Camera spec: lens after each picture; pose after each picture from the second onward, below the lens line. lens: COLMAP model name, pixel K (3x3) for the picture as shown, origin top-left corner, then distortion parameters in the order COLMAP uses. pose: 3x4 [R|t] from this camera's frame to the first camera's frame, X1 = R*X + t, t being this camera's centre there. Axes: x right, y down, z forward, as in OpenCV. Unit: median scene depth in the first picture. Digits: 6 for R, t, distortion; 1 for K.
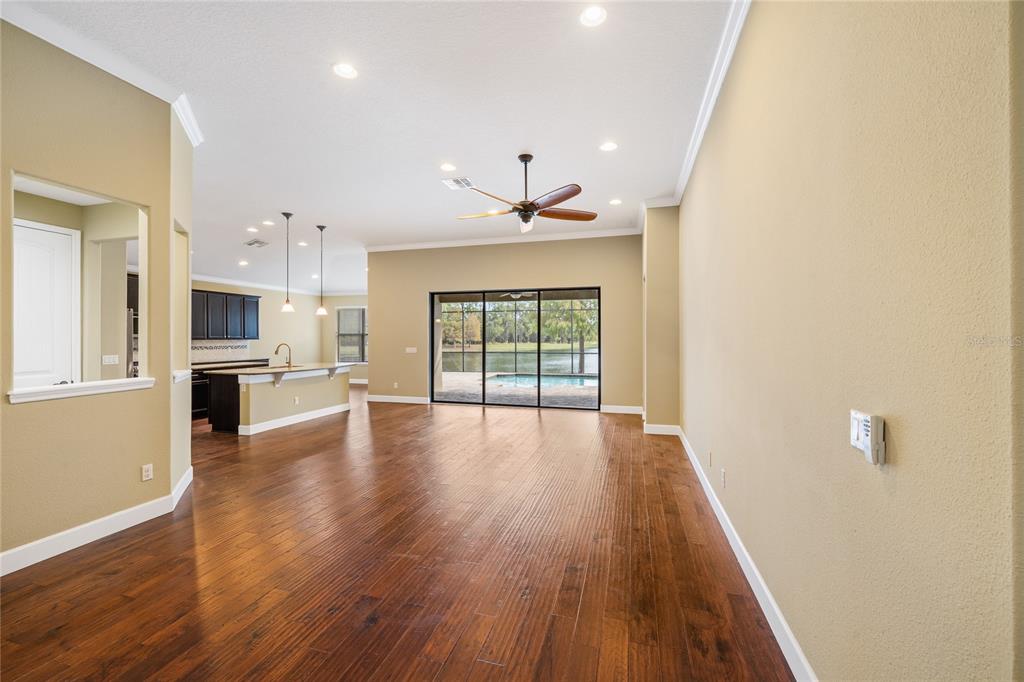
lens RADIAL K [[428.0, 0, 512.0], [0, 428.0, 341.0], [0, 0, 1]] dist [-0.028094, -0.000038]
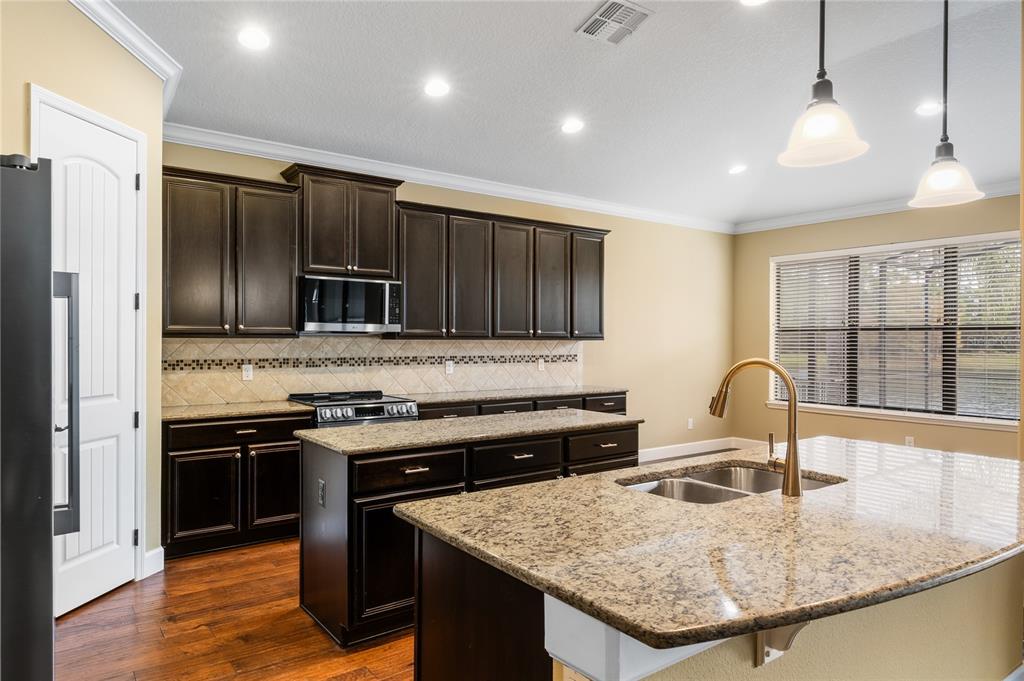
lens RADIAL K [[633.5, 0, 512.0], [0, 633.5, 340.5], [0, 0, 1]] dist [0.000756, 0.000444]
pose [[0.794126, 0.003570, -0.607742, -0.323161], [-0.009691, 0.999930, -0.006788, 0.001764], [0.607676, 0.011280, 0.794105, 0.504440]]
